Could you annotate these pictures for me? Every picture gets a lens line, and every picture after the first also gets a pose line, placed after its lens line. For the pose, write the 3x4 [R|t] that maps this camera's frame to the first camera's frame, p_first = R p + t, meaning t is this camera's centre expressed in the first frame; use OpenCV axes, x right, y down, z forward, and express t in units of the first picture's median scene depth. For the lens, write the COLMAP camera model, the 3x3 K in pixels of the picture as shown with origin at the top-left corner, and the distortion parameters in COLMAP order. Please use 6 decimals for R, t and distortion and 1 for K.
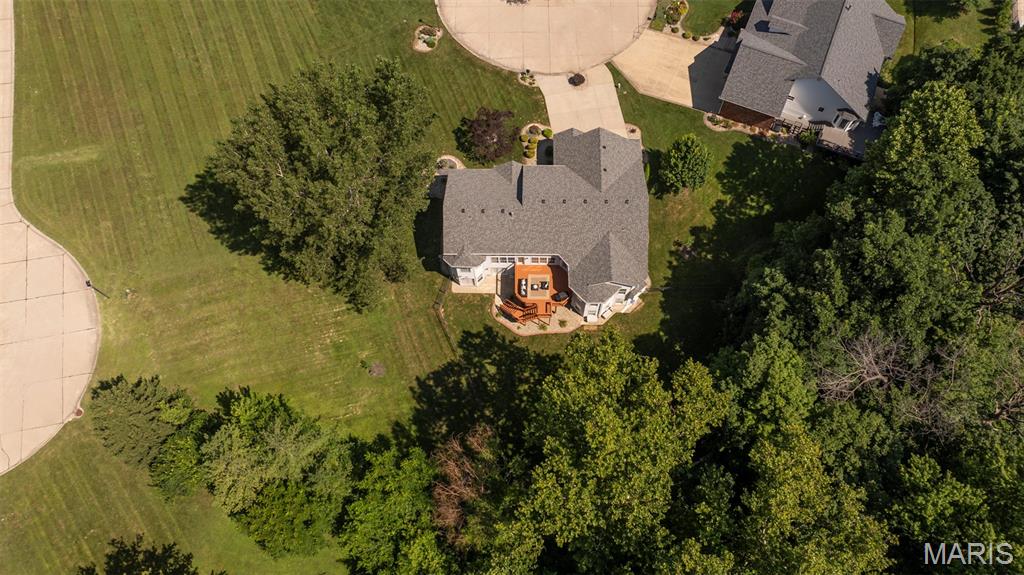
lens RADIAL K [[764.5, 0, 539.1], [0, 764.5, 288.3], [0, 0, 1]] dist [-0.033360, 0.040826]
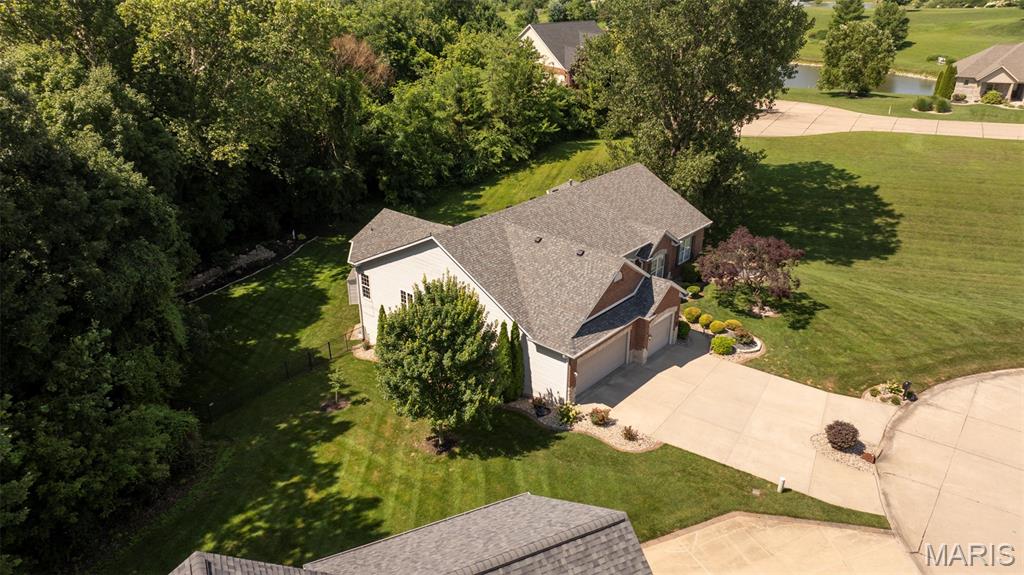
lens RADIAL K [[703.1, 0, 516.8], [0, 703.1, 285.5], [0, 0, 1]] dist [-0.020800, 0.000385]
pose [[-0.658346, 0.302363, -0.689316, 0.407141], [-0.699679, 0.091845, 0.708530, -0.451341], [0.277543, 0.948758, 0.151091, 0.911454]]
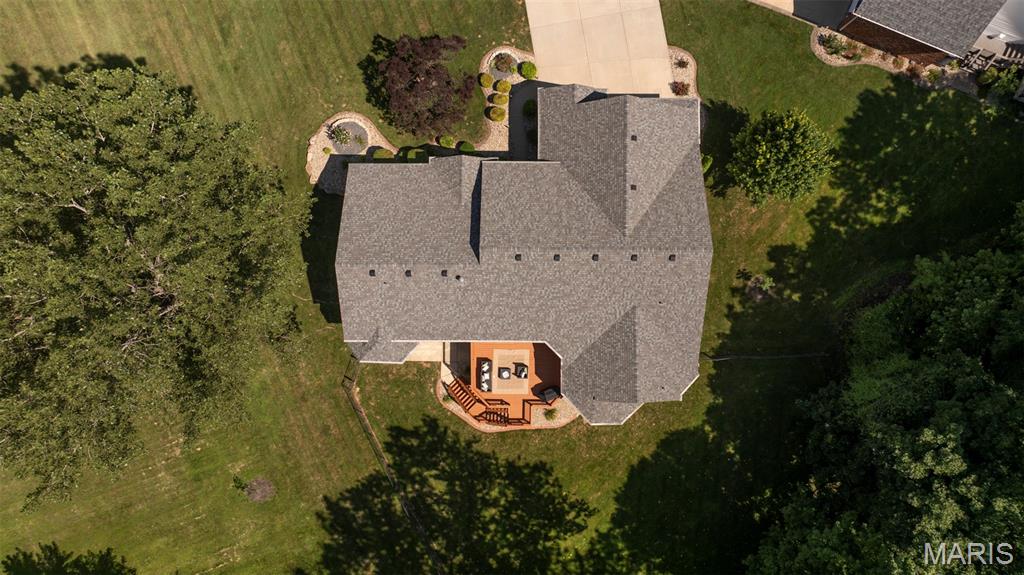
lens RADIAL K [[733.3, 0, 518.0], [0, 733.3, 275.6], [0, 0, 1]] dist [-0.057506, 0.065300]
pose [[0.999940, 0.002086, -0.010735, 0.010293], [0.001974, 0.931078, 0.364815, -0.272442], [0.010756, -0.364814, 0.931018, 0.476759]]
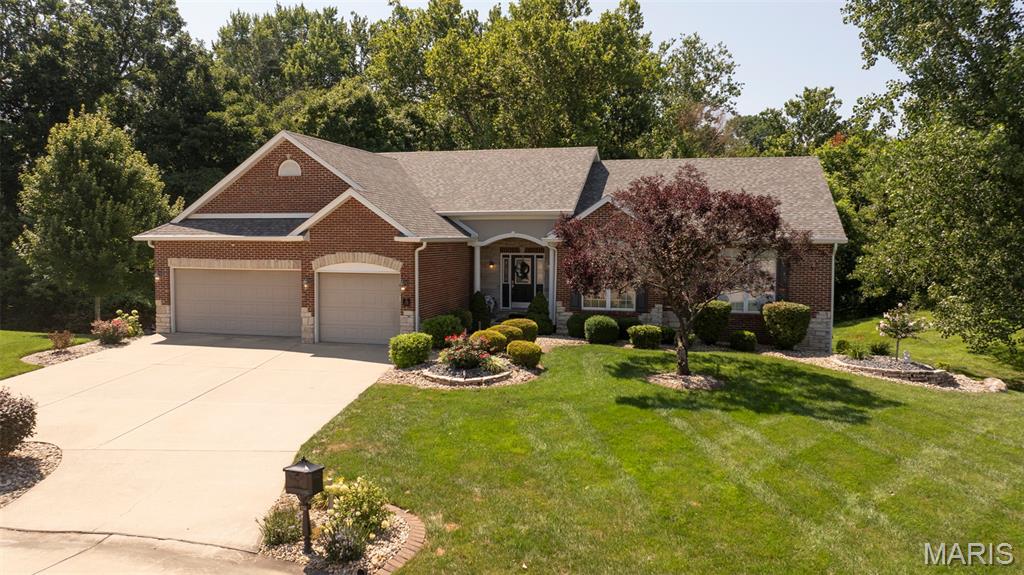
lens RADIAL K [[715.1, 0, 517.6], [0, 715.1, 284.6], [0, 0, 1]] dist [-0.013008, 0.003766]
pose [[-0.970323, -0.028944, 0.240073, -0.067925], [0.218565, 0.319763, 0.921944, -0.406146], [-0.103451, 0.947056, -0.303947, 1.097640]]
